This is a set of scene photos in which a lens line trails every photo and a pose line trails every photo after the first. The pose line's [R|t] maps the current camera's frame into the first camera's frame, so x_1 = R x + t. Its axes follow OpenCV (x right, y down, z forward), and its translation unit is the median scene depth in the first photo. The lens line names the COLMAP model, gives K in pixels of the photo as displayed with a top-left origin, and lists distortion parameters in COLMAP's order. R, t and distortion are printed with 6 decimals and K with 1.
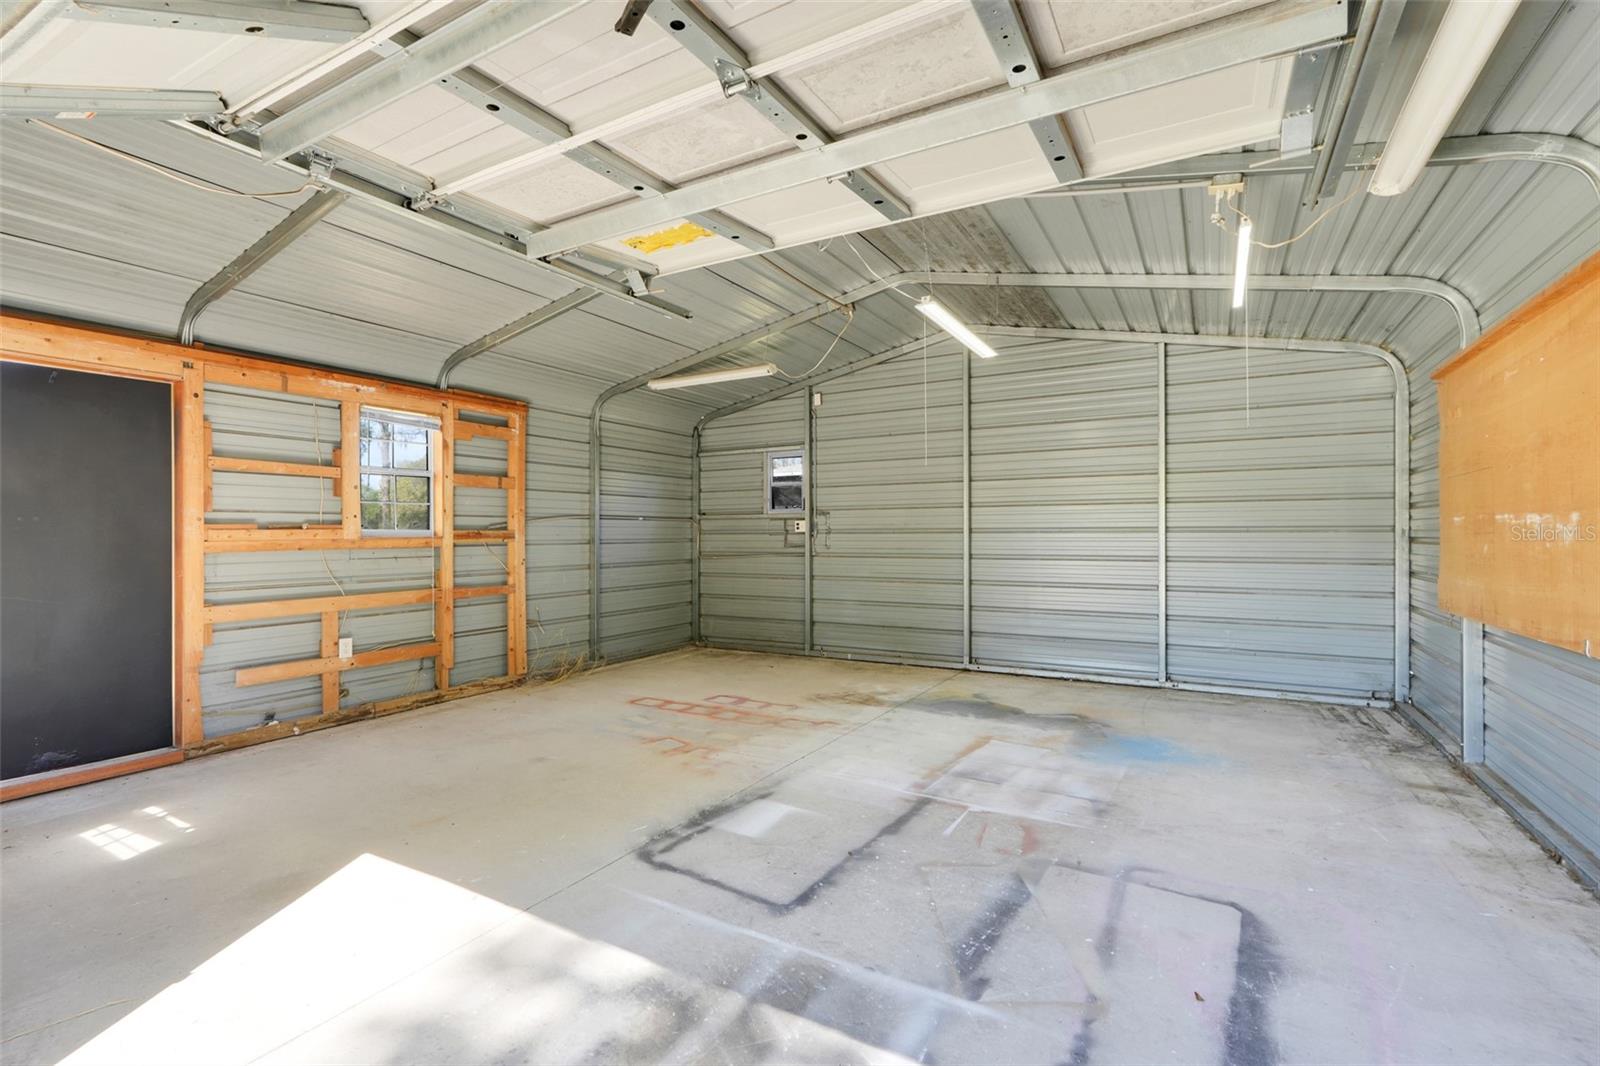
lens RADIAL K [[718.1, 0, 802.3], [0, 718.1, 531.0], [0, 0, 1]] dist [-0.021467, -0.000100]
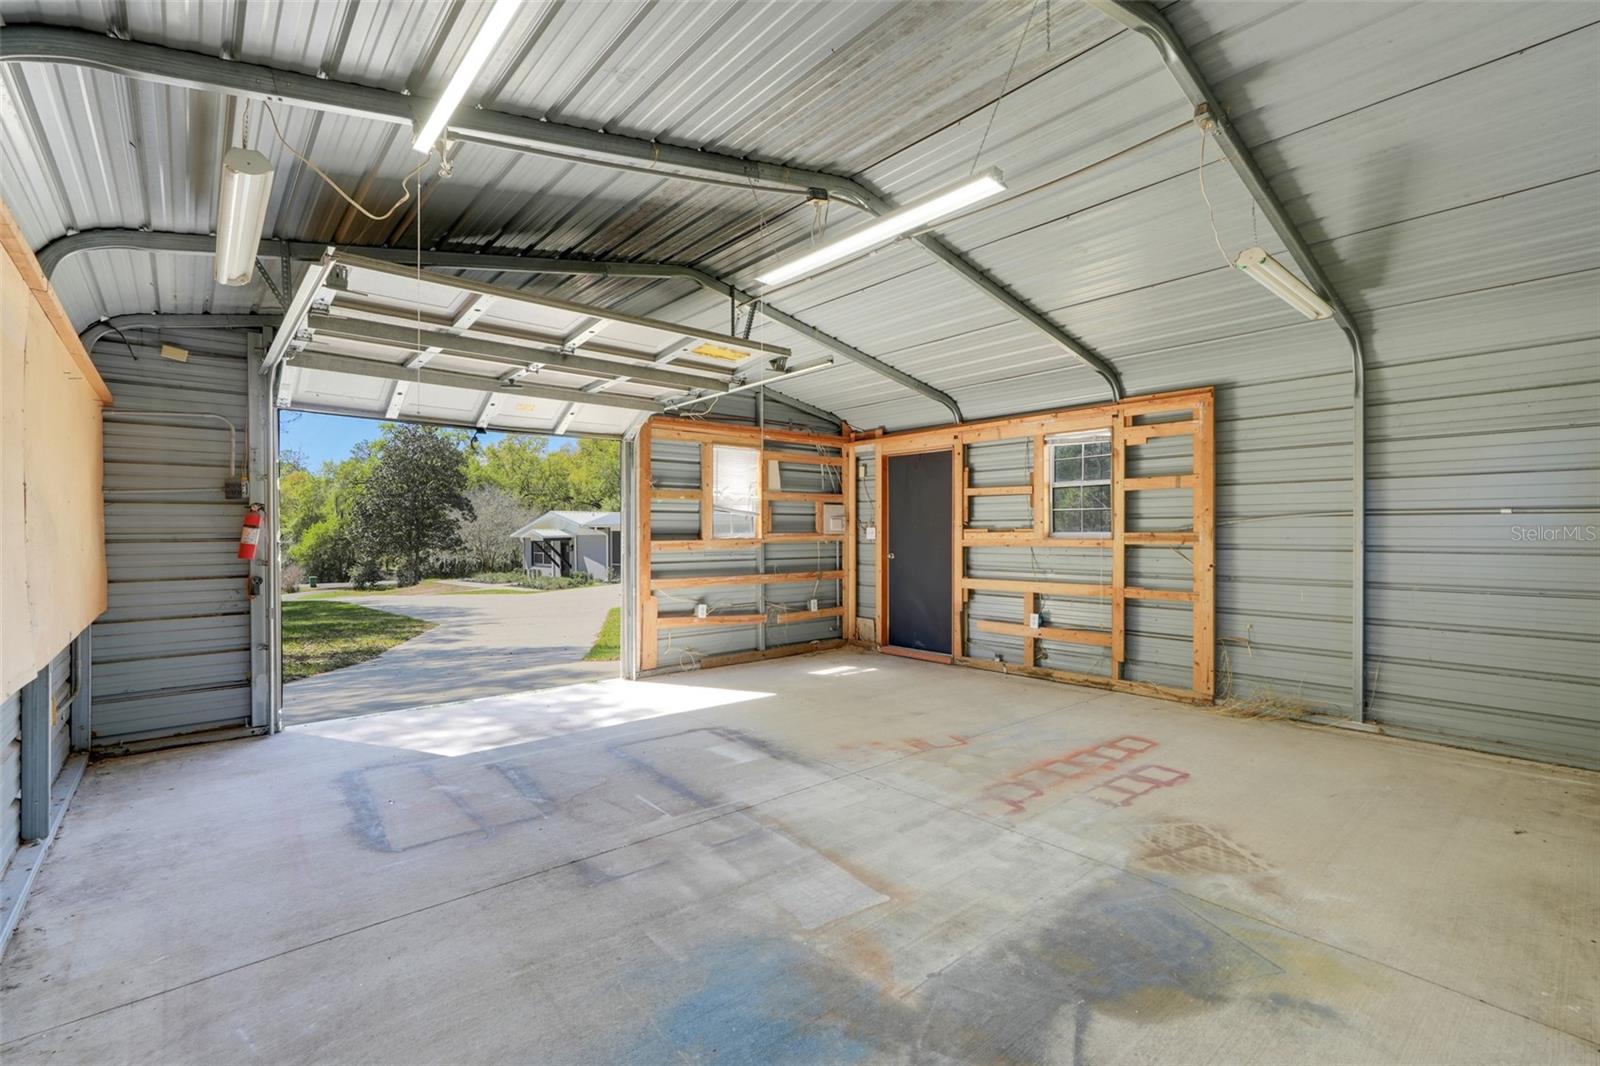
lens RADIAL K [[718.1, 0, 802.0], [0, 718.1, 532.7], [0, 0, 1]] dist [-0.021467, -0.000100]
pose [[-0.326910, 0.005765, -0.945038, 0.963343], [0.006860, 0.999970, 0.003727, -0.011662], [0.945031, -0.005265, -0.326940, 1.290683]]
